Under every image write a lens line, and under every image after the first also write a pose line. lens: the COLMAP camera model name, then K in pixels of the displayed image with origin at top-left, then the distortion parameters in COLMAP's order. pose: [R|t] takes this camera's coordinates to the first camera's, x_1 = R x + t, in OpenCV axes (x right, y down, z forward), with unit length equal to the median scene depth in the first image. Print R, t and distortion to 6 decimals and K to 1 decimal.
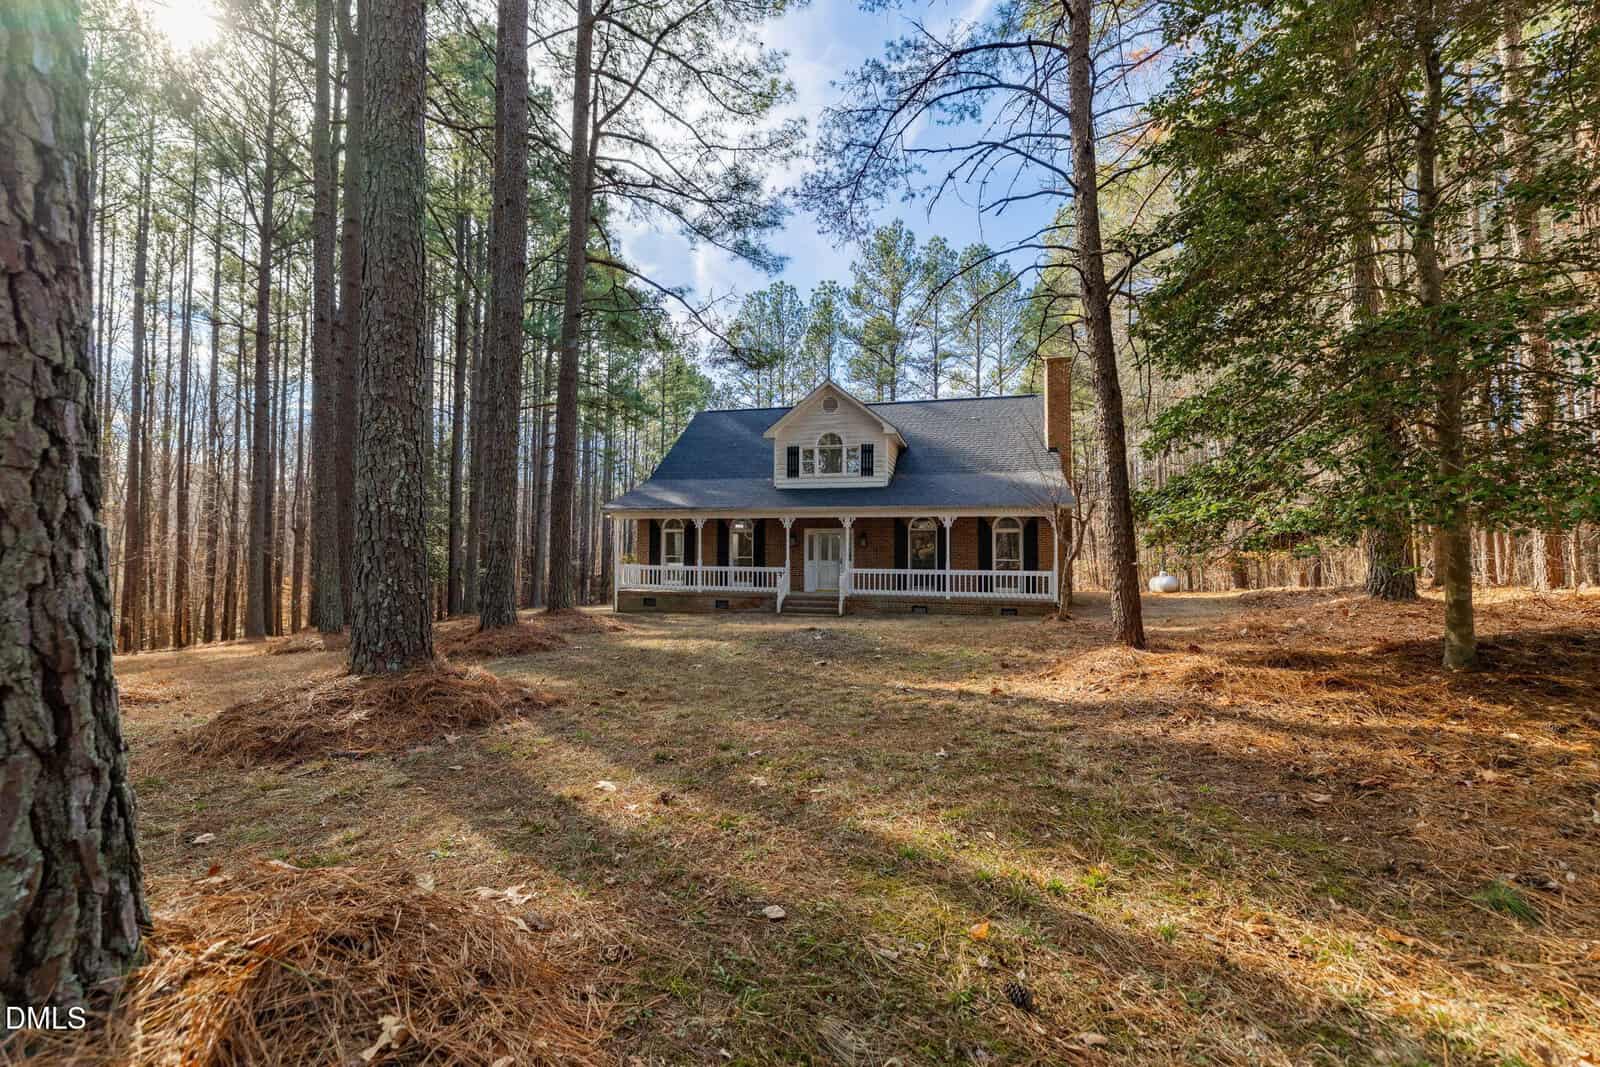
lens RADIAL K [[726.8, 0, 795.0], [0, 726.8, 536.2], [0, 0, 1]] dist [-0.000315, -0.000011]
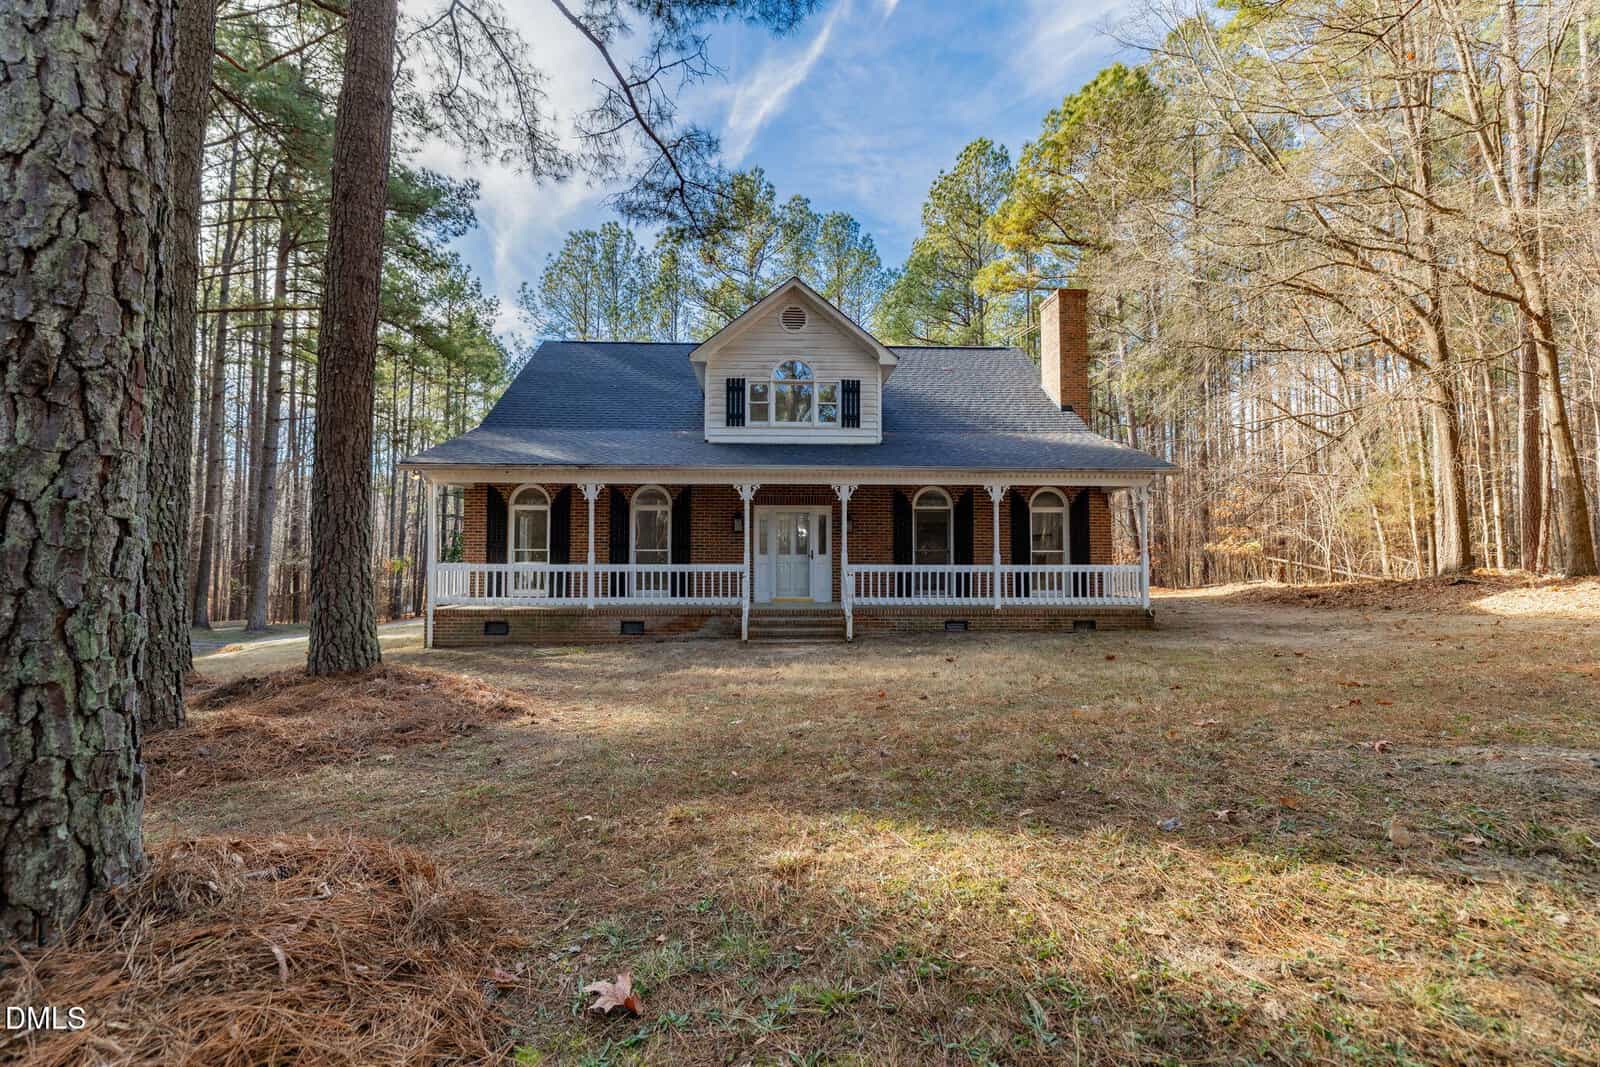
lens RADIAL K [[669.7, 0, 795.6], [0, 669.7, 531.5], [0, 0, 1]] dist [0.000836, 0.000047]
pose [[0.943604, 0.004858, 0.331040, -0.150577], [-0.001836, 0.999954, -0.009443, 0.018904], [-0.331071, 0.008303, 0.943569, 0.420691]]
